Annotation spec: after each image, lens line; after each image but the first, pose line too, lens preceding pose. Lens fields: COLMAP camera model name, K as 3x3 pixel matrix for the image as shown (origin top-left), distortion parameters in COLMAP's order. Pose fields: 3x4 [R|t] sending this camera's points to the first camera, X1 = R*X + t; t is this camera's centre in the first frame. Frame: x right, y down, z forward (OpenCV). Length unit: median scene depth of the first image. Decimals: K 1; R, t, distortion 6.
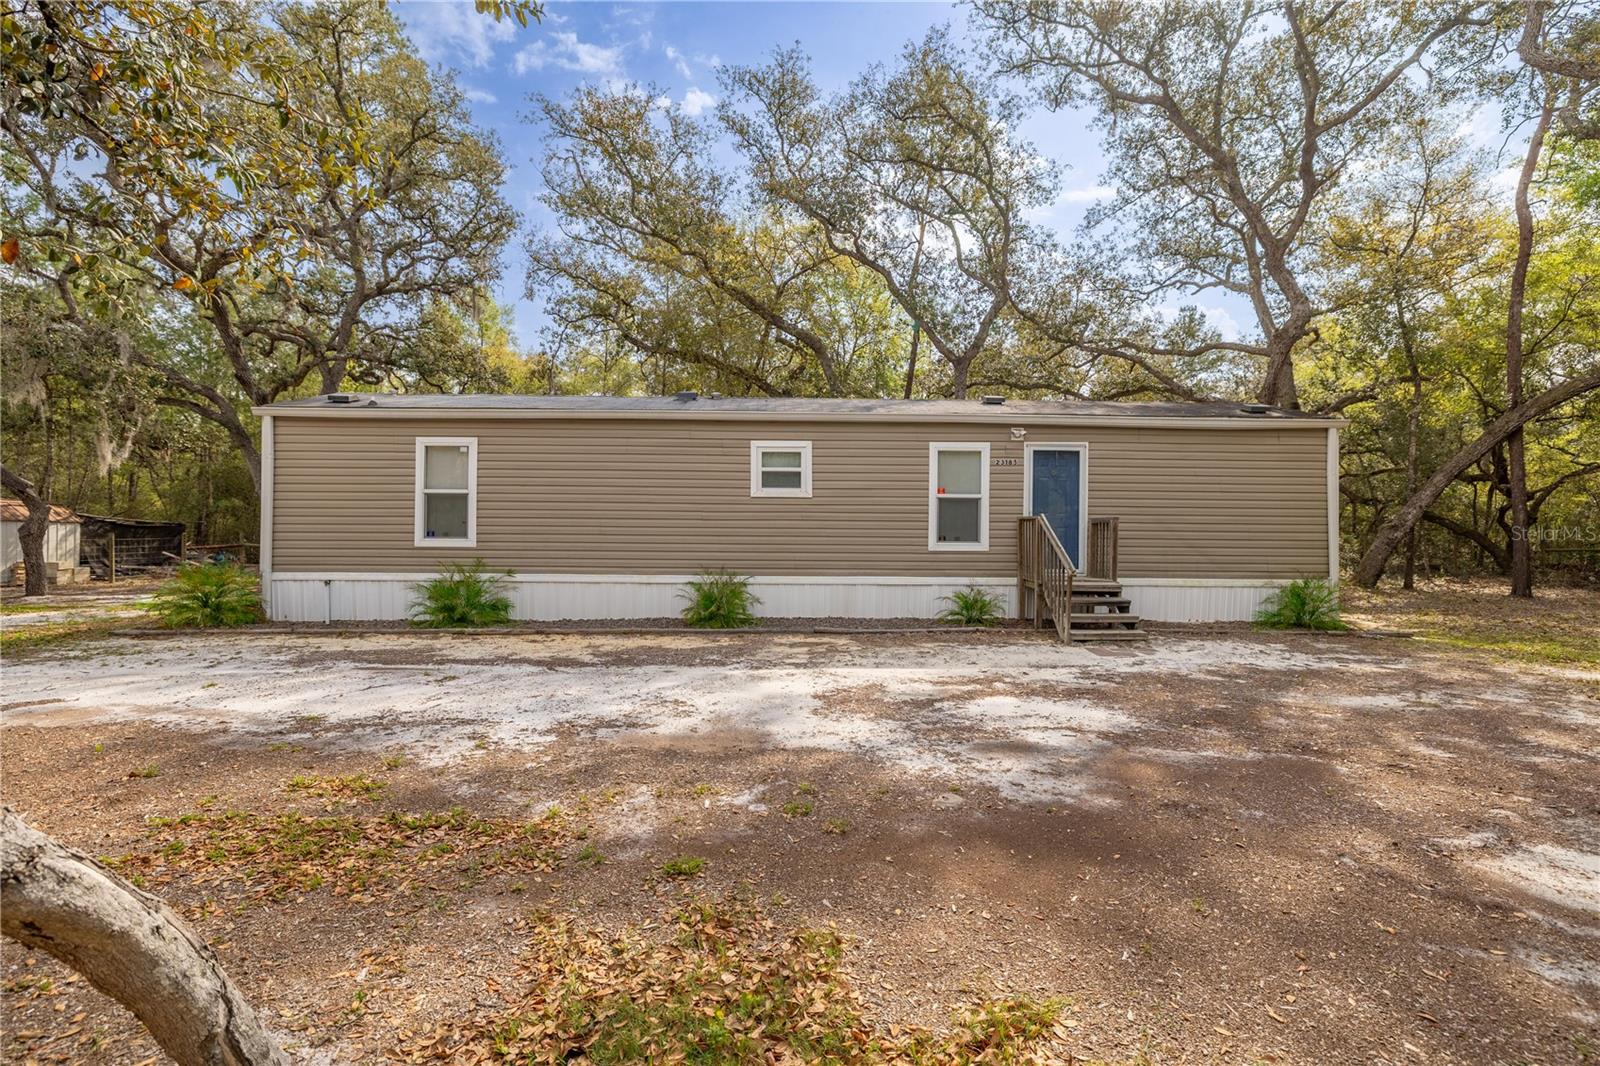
lens RADIAL K [[719.4, 0, 797.4], [0, 719.4, 525.4], [0, 0, 1]] dist [-0.000186, -0.000059]
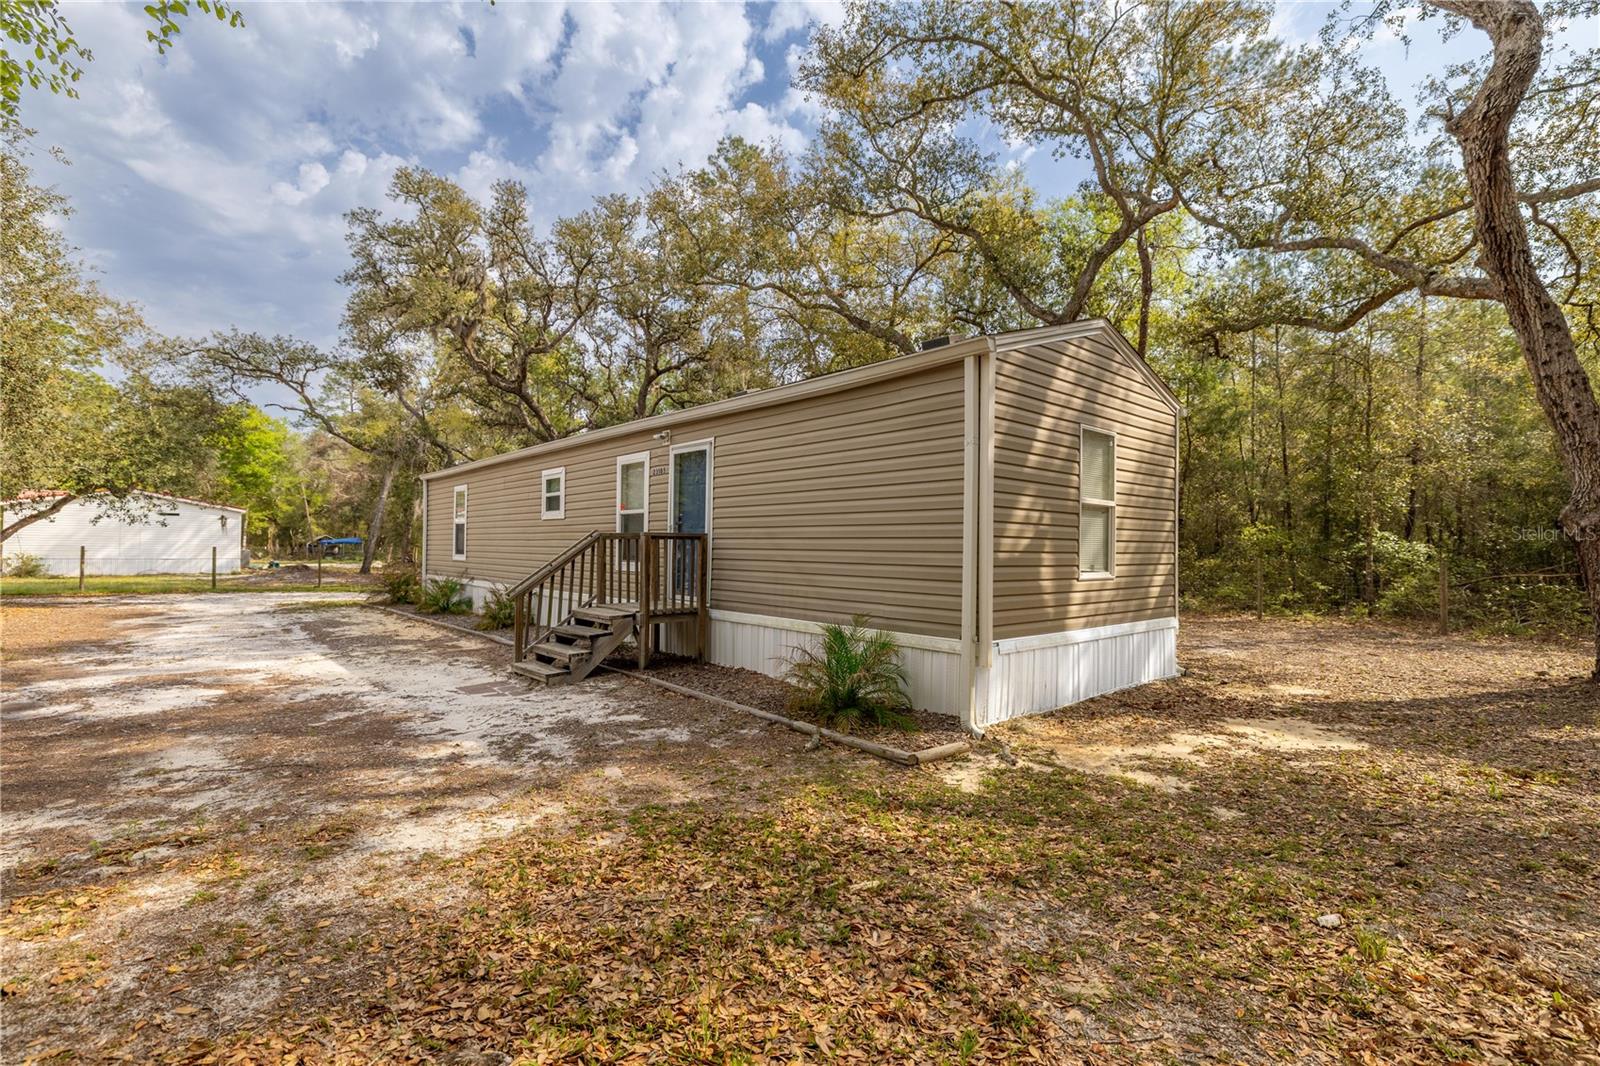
lens RADIAL K [[719.4, 0, 796.7], [0, 719.4, 541.6], [0, 0, 1]] dist [-0.000186, -0.000059]
pose [[0.643177, -0.006513, -0.765690, 1.086755], [0.002404, 0.999976, -0.006486, 0.004511], [0.765714, 0.002331, 0.643178, 0.569639]]
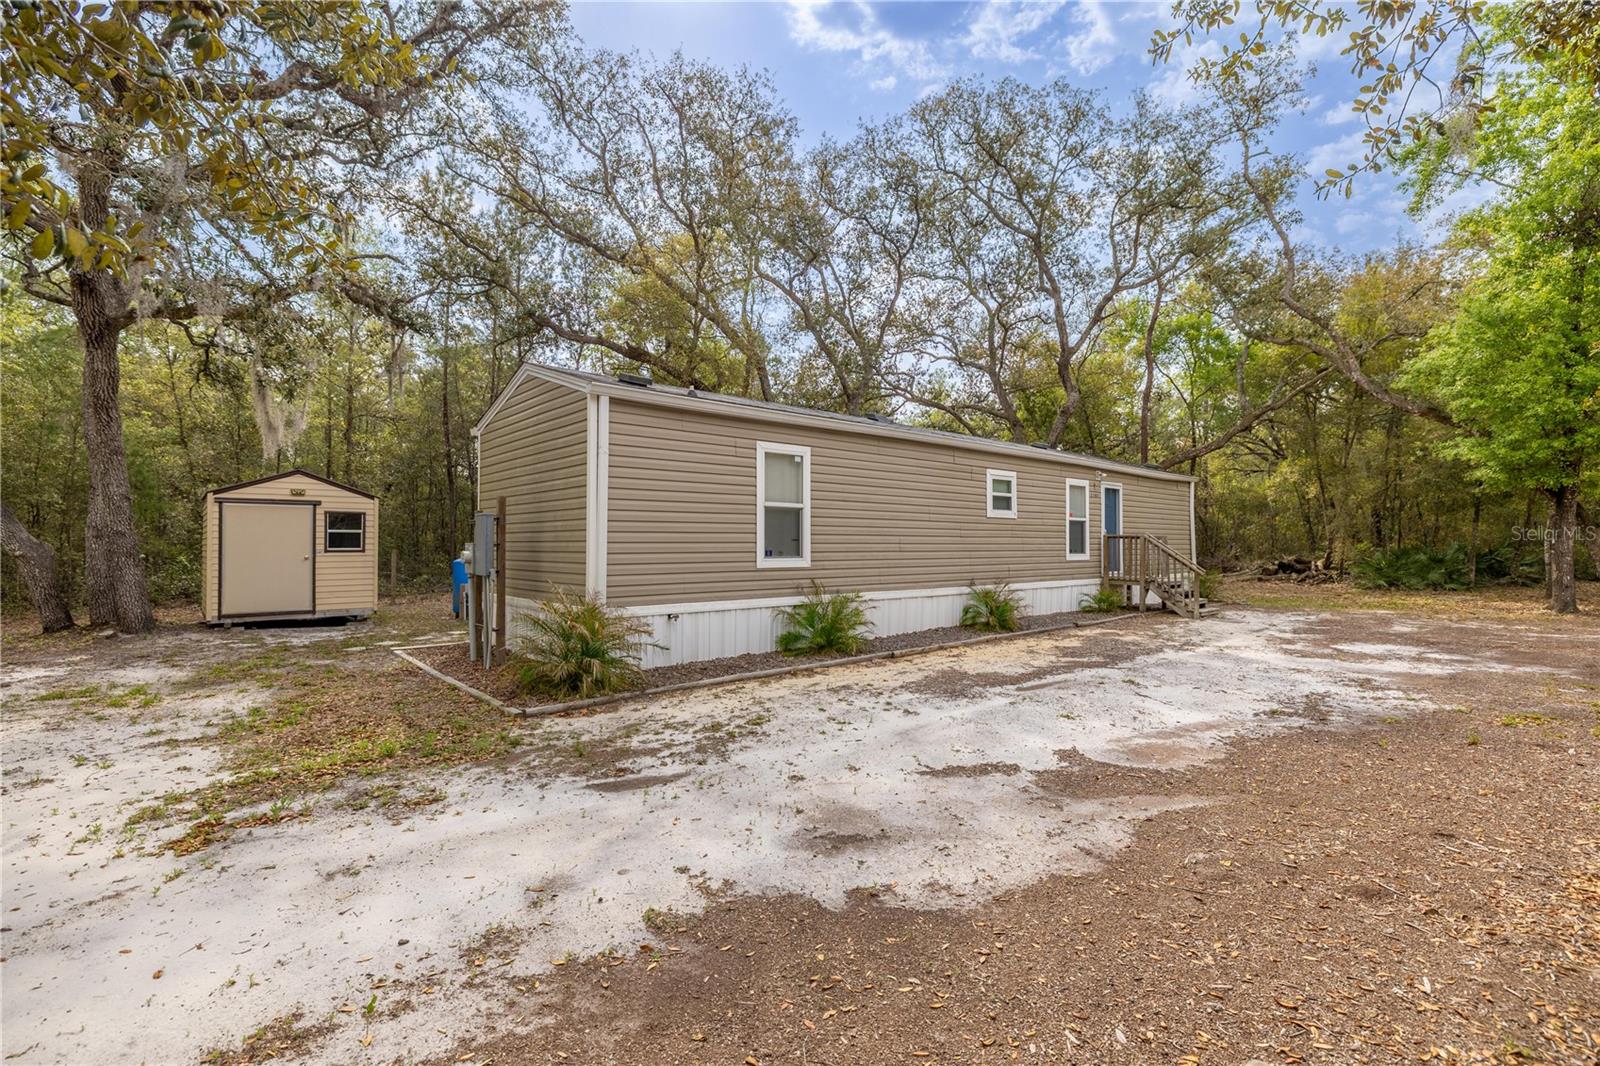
lens RADIAL K [[719.4, 0, 803.7], [0, 719.4, 538.3], [0, 0, 1]] dist [-0.000186, -0.000059]
pose [[0.768530, -0.001103, 0.639813, -1.031920], [-0.000976, 0.999995, 0.002896, -0.009024], [-0.639813, -0.002850, 0.768525, 0.300347]]
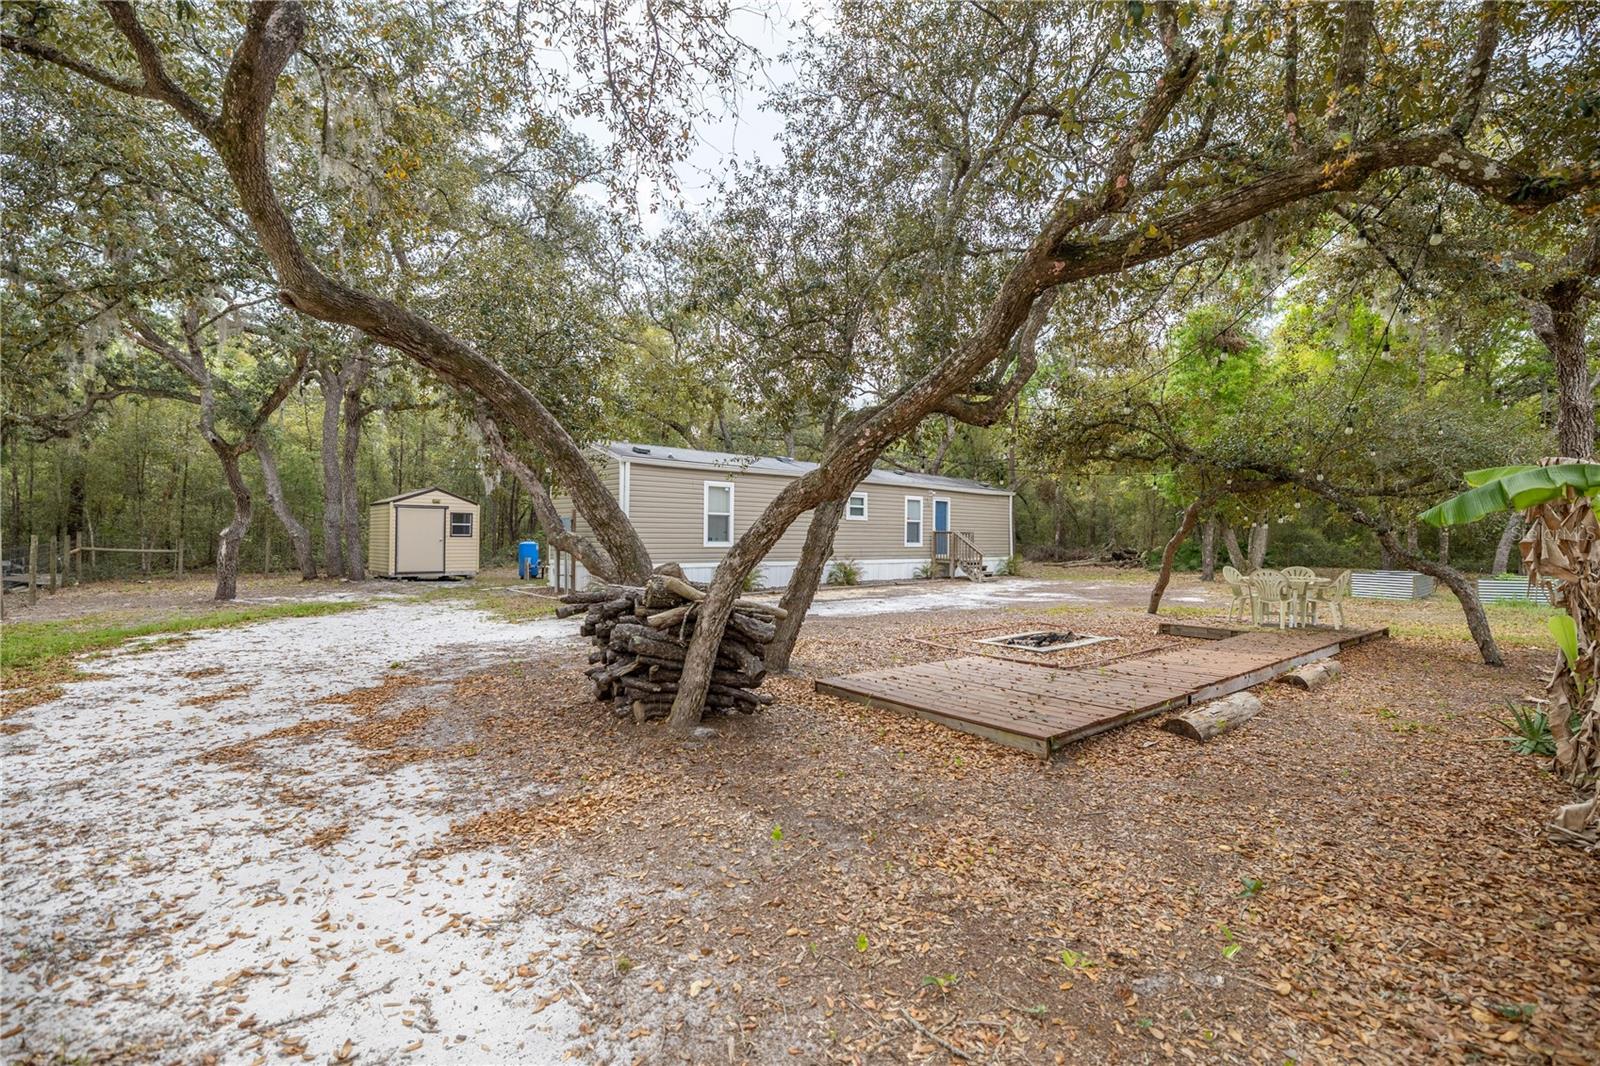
lens RADIAL K [[719.4, 0, 799.6], [0, 719.4, 533.6], [0, 0, 1]] dist [-0.000186, -0.000059]
pose [[0.754244, 0.003946, 0.656583, -1.439184], [-0.010916, 0.999919, 0.006530, -0.014034], [-0.656504, -0.012093, 0.754226, -0.386535]]
